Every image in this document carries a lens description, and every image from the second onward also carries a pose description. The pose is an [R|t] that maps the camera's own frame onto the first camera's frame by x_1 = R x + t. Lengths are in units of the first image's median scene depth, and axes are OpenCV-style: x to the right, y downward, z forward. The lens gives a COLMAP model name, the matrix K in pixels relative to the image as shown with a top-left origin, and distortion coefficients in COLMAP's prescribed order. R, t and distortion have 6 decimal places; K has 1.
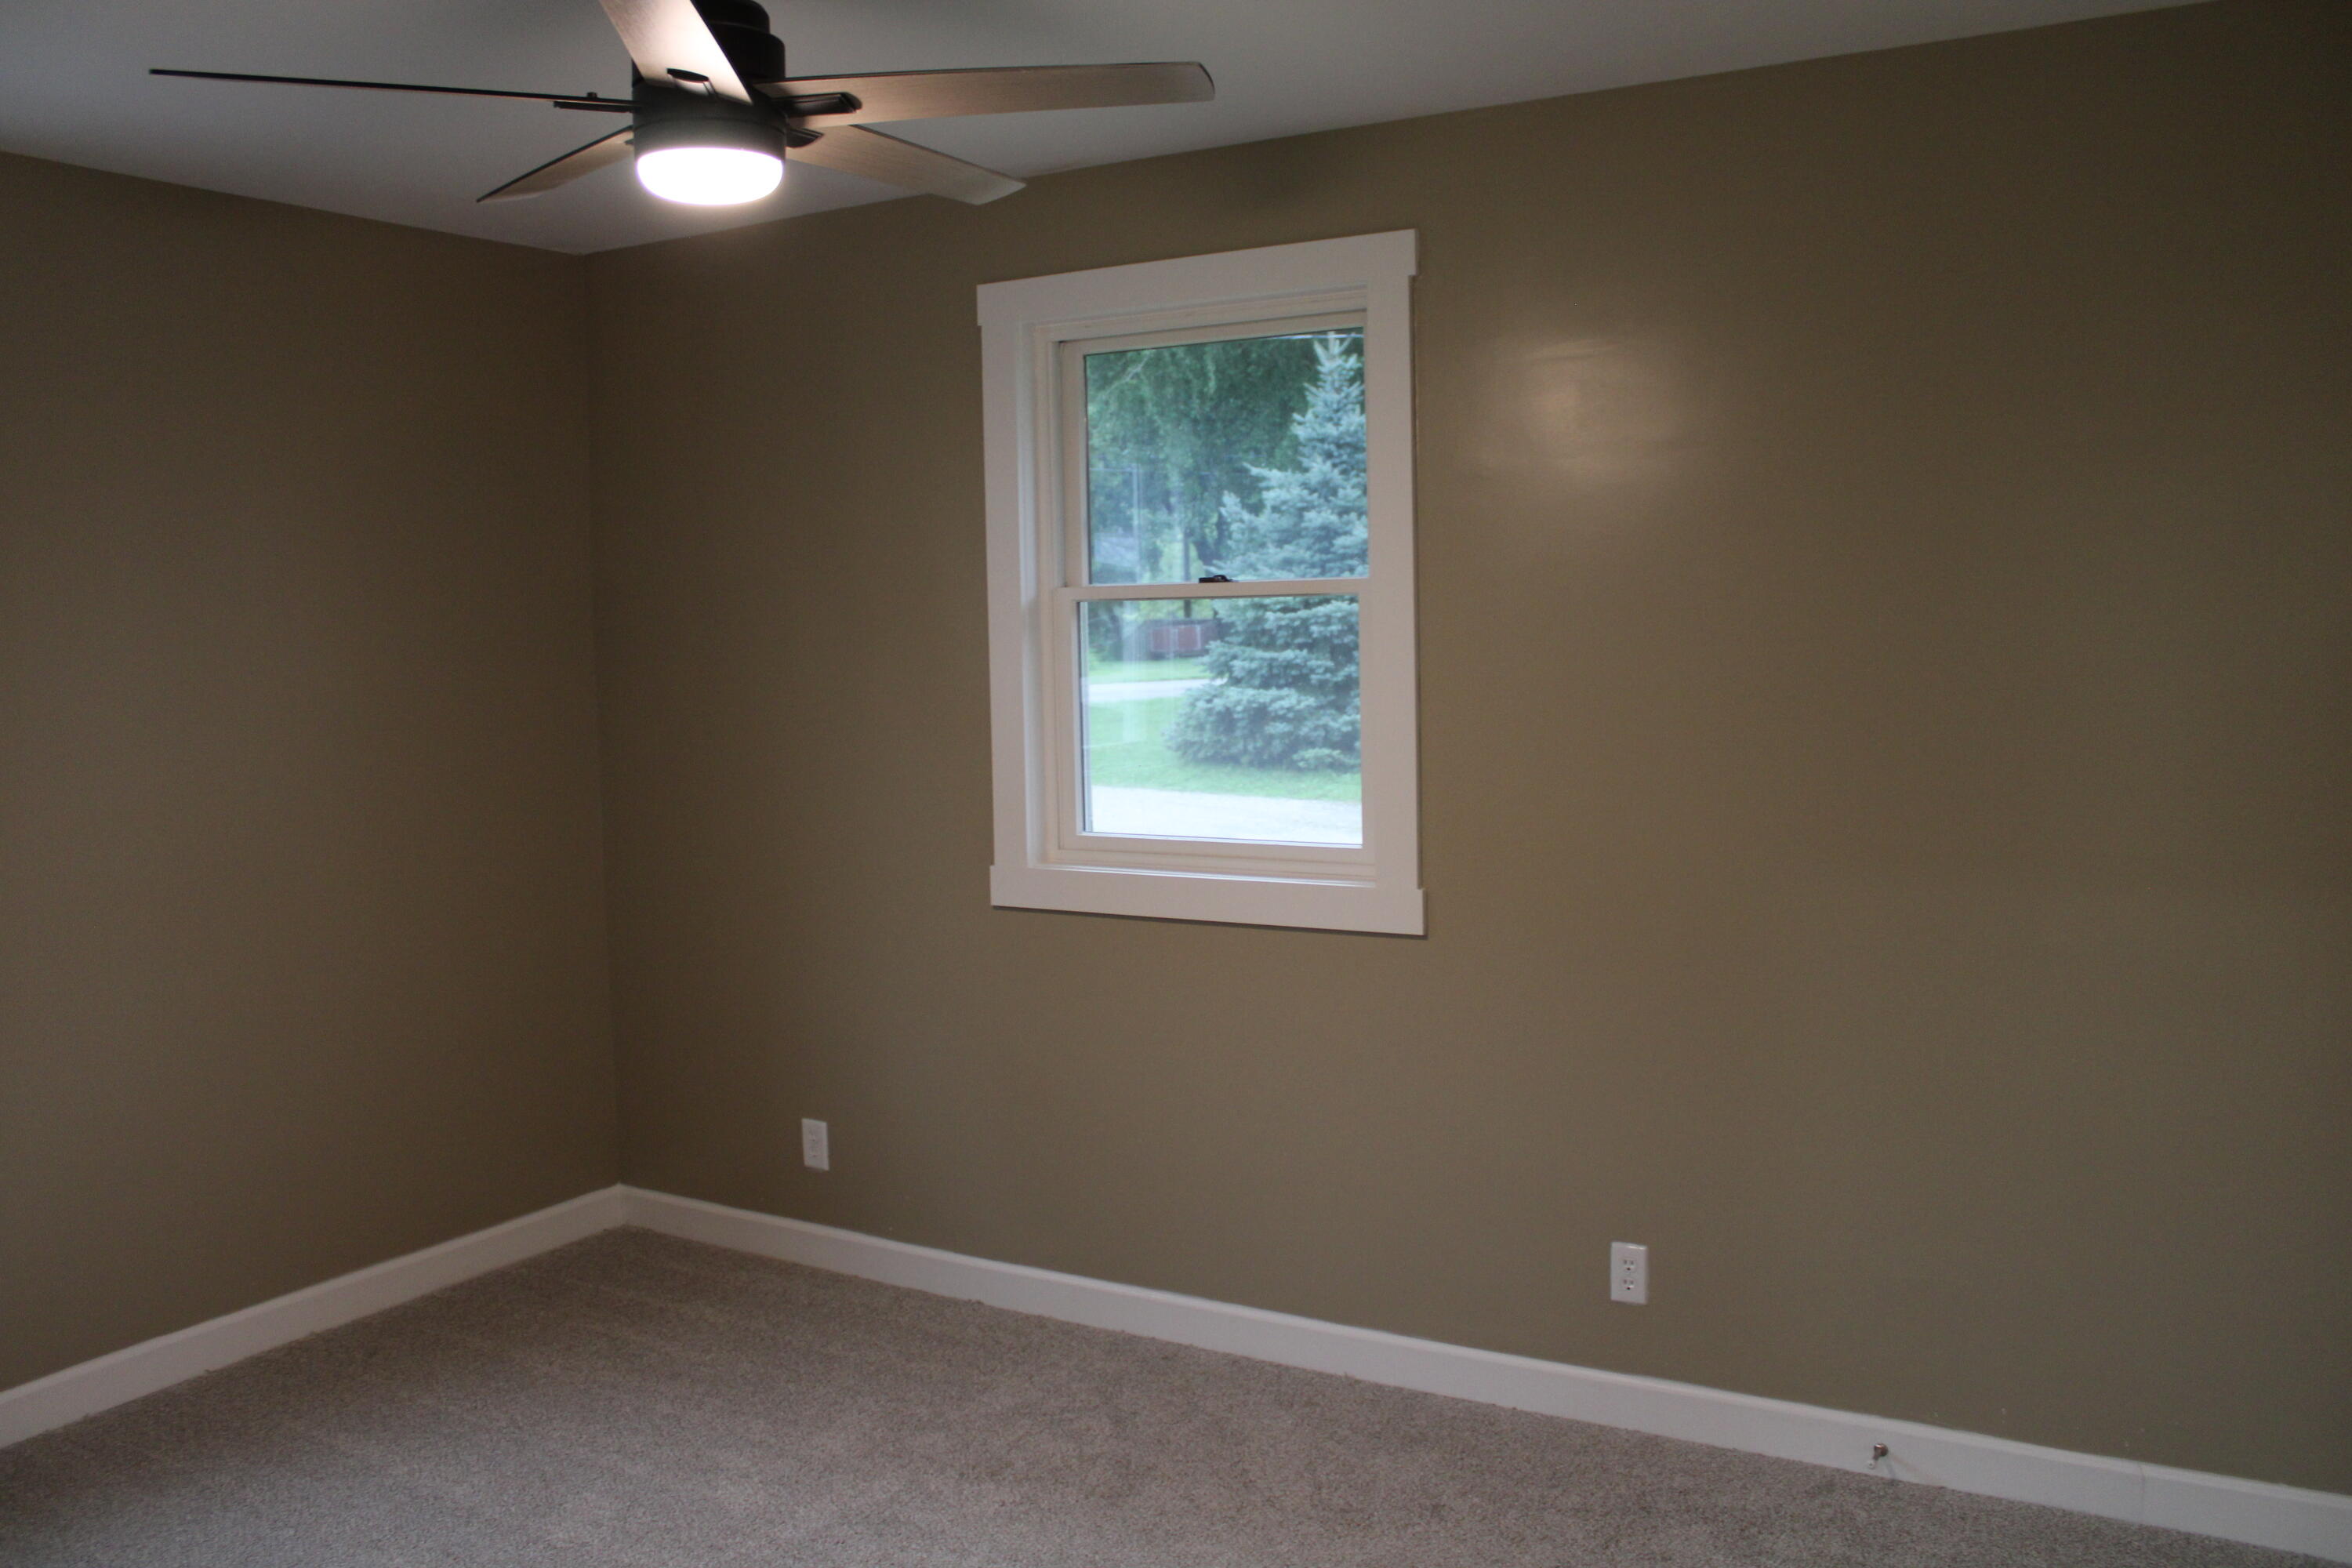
lens RADIAL K [[1924.9, 0, 1176.4], [0, 1924.9, 748.9], [0, 0, 1]] dist [-0.156685, 0.119959]
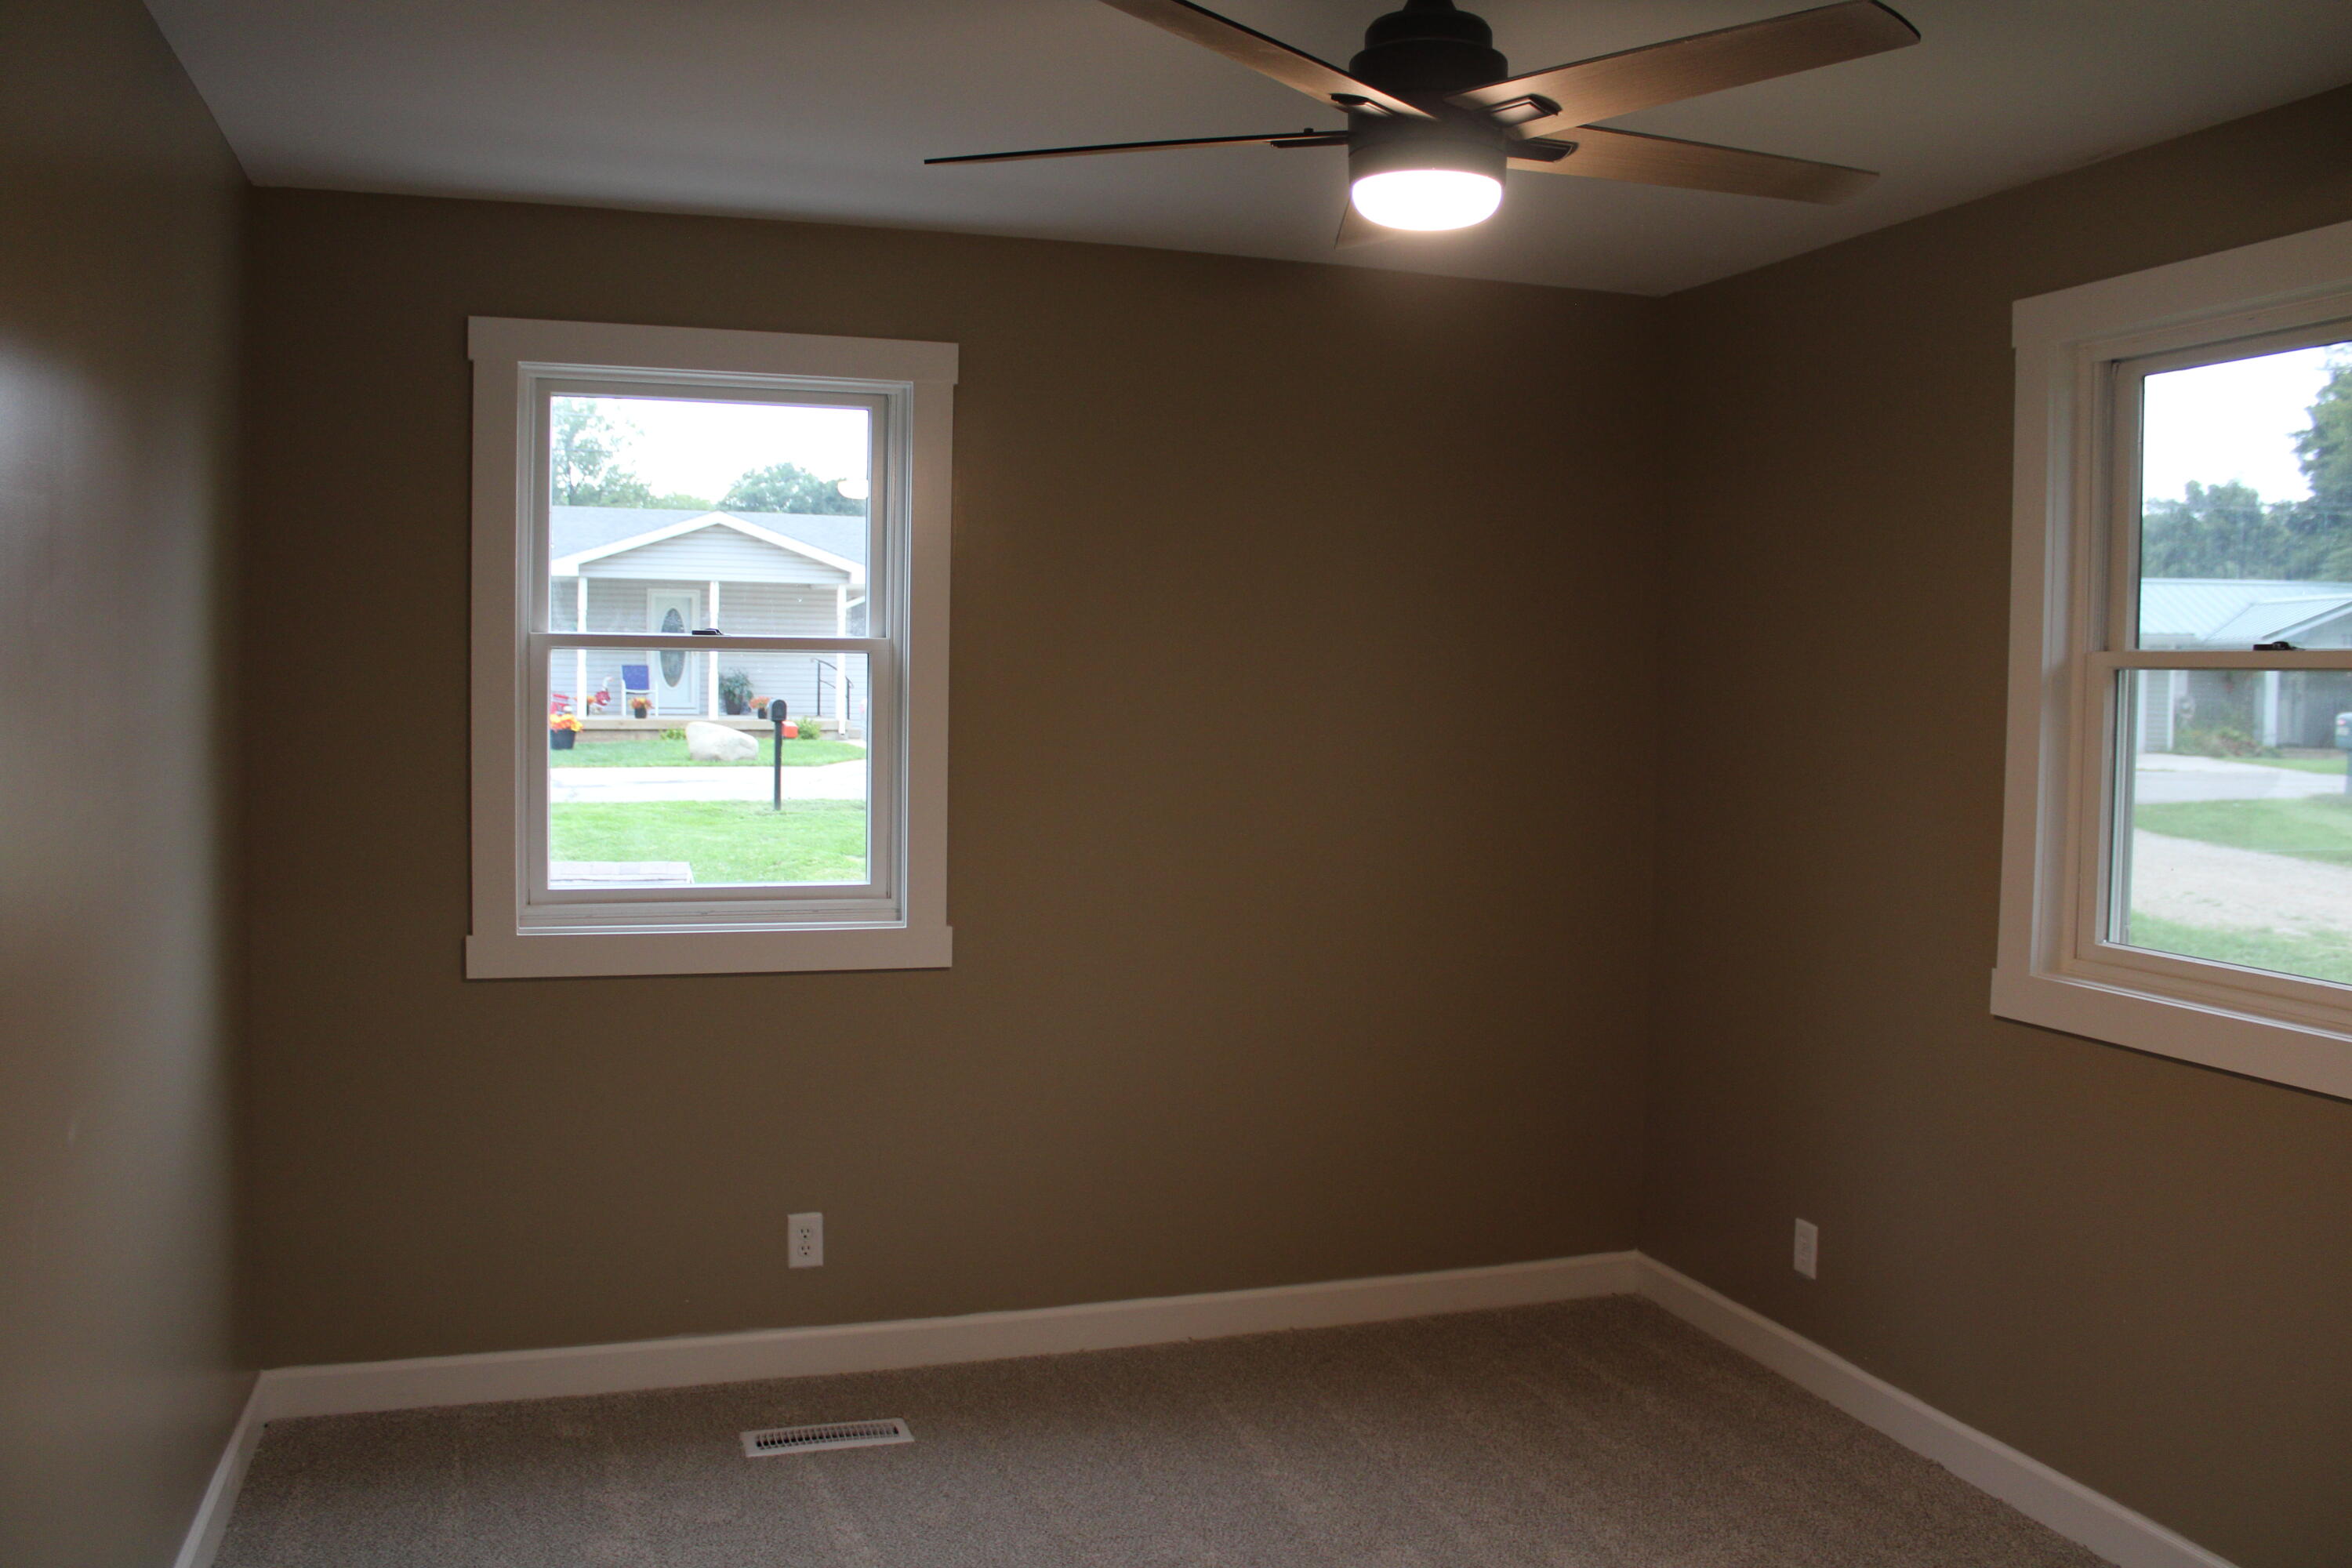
lens RADIAL K [[1924.9, 0, 1176.4], [0, 1924.9, 748.9], [0, 0, 1]] dist [-0.156685, 0.119959]
pose [[0.761164, 0.058581, -0.645908, 0.165567], [-0.076643, 0.997059, 0.000111, -0.009949], [0.644015, 0.049420, 0.763415, 0.113249]]
